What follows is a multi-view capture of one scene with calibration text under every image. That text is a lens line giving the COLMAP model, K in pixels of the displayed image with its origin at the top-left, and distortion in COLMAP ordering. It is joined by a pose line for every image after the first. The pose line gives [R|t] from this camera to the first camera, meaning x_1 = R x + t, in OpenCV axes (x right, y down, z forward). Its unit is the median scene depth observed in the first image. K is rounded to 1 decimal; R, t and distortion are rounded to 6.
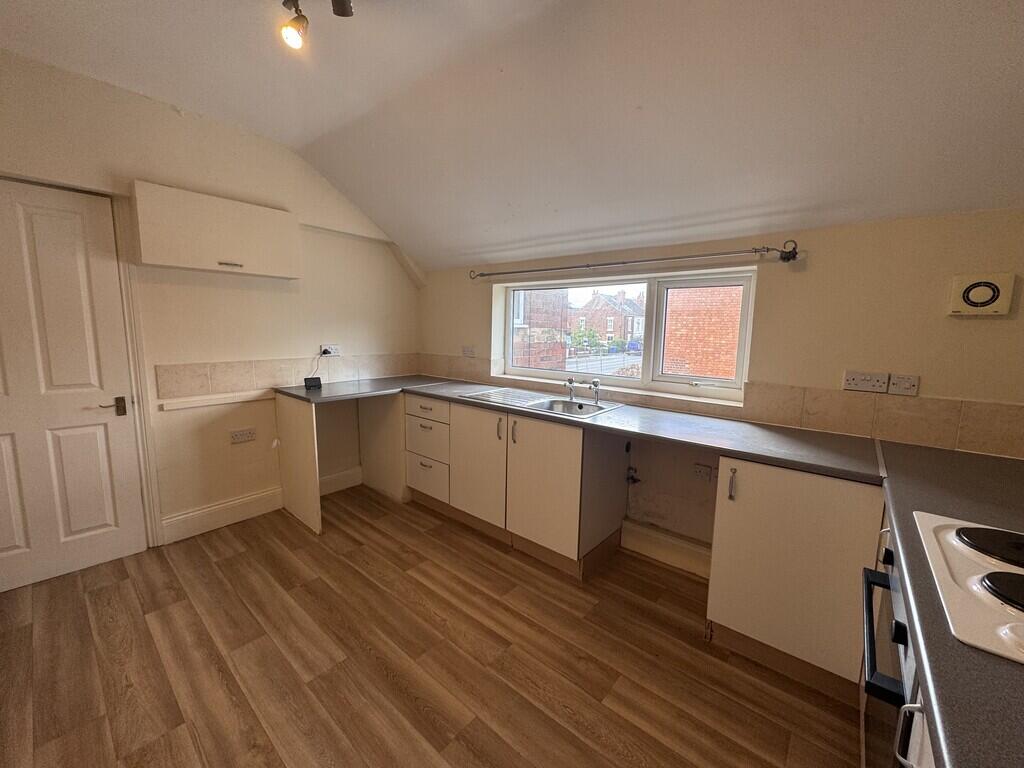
lens RADIAL K [[403.9, 0, 511.1], [0, 403.9, 391.5], [0, 0, 1]] dist [-0.006848, 0.000362]
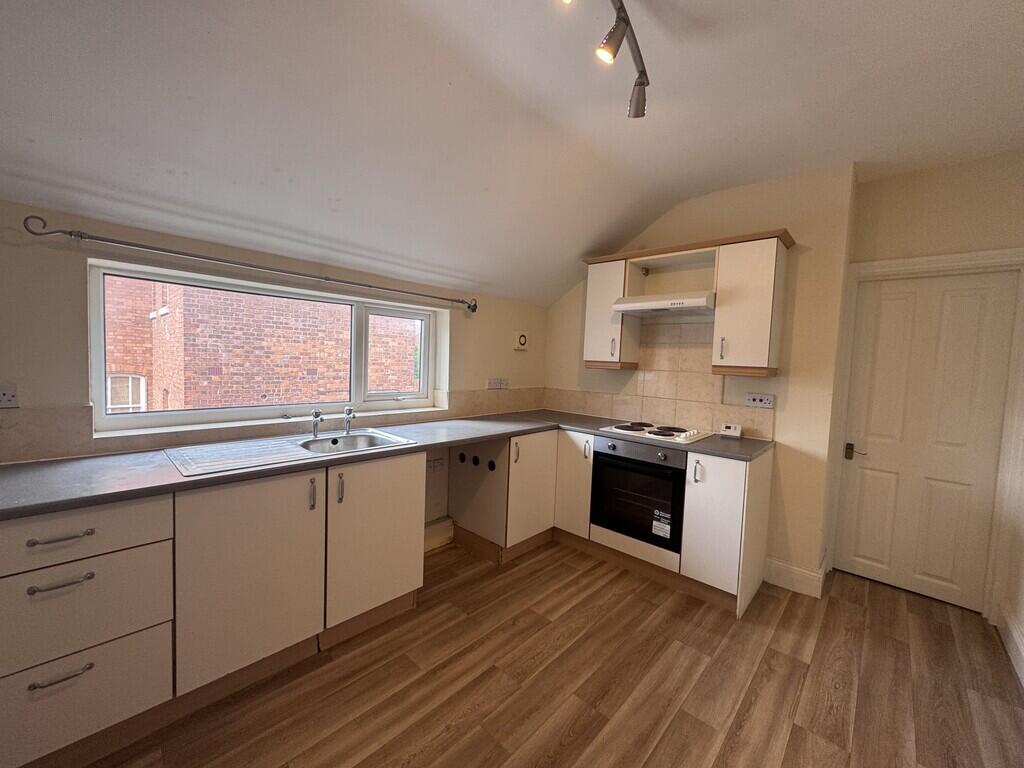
lens RADIAL K [[411.7, 0, 512.0], [0, 411.7, 384.0], [0, 0, 1]] dist [0.003652, 0.000015]
pose [[0.043803, -0.078695, 0.995936, -1.036610], [0.119178, 0.990186, 0.072999, -0.157077], [-0.991906, 0.115496, 0.052752, 0.866583]]
